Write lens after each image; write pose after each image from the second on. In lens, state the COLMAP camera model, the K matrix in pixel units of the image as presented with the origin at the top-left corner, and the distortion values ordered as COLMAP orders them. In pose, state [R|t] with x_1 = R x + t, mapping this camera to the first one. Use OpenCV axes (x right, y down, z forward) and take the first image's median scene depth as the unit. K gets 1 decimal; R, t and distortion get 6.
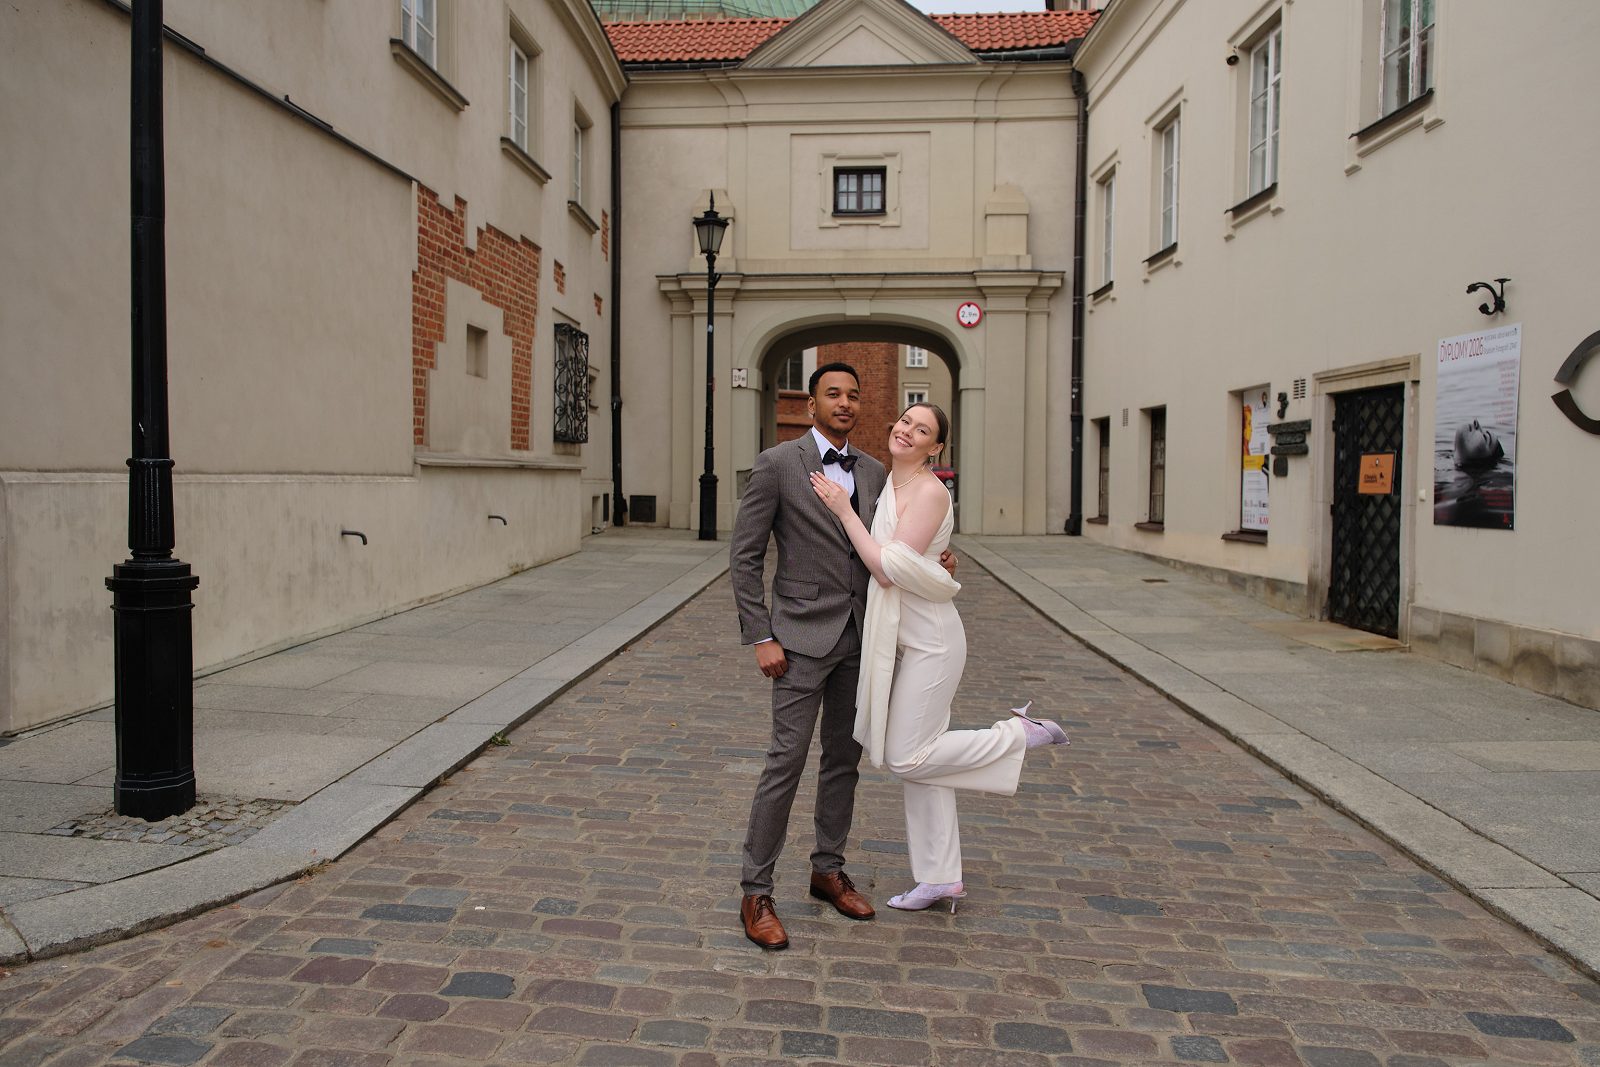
lens RADIAL K [[1287.6, 0, 800.0], [0, 1287.6, 533.5], [0, 0, 1]] dist [0.001268, 0.001998]
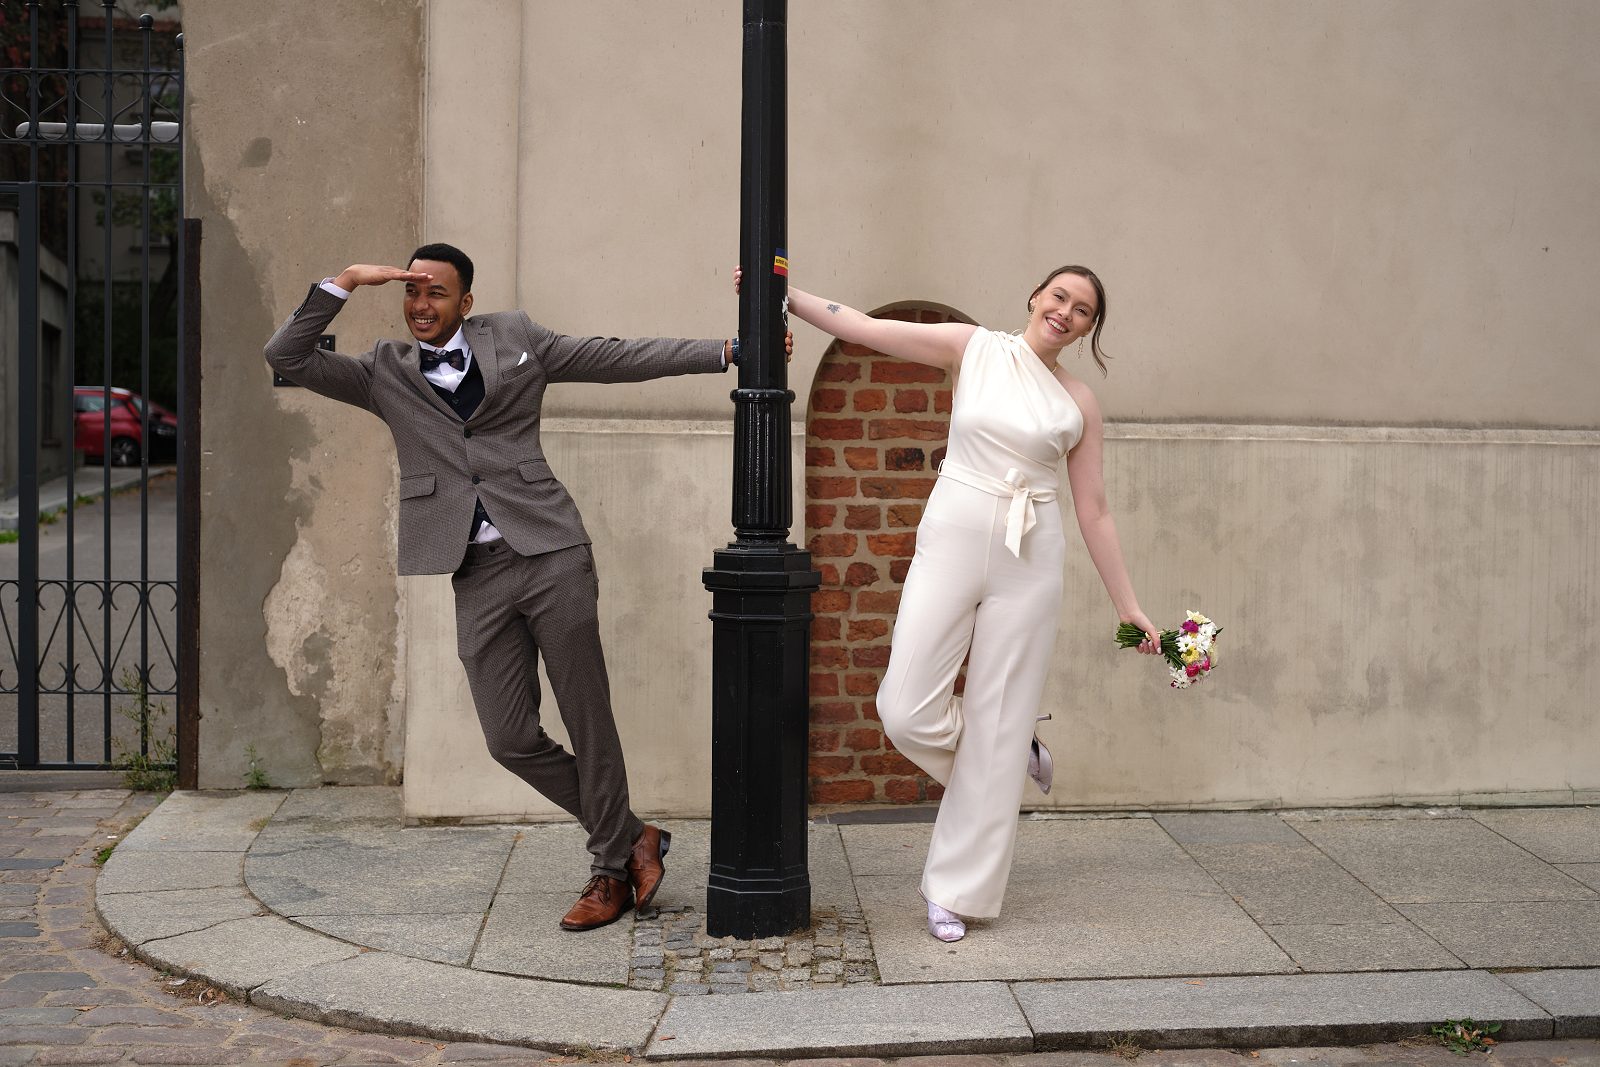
lens RADIAL K [[2163.8, 0, 800.0], [0, 2163.8, 533.5], [0, 0, 1]] dist [0.013481, -0.004933]
pose [[0.072017, 0.034018, -0.996823, 0.245690], [-0.055555, 0.998004, 0.030044, -0.007912], [0.995855, 0.053215, 0.073764, 0.385432]]
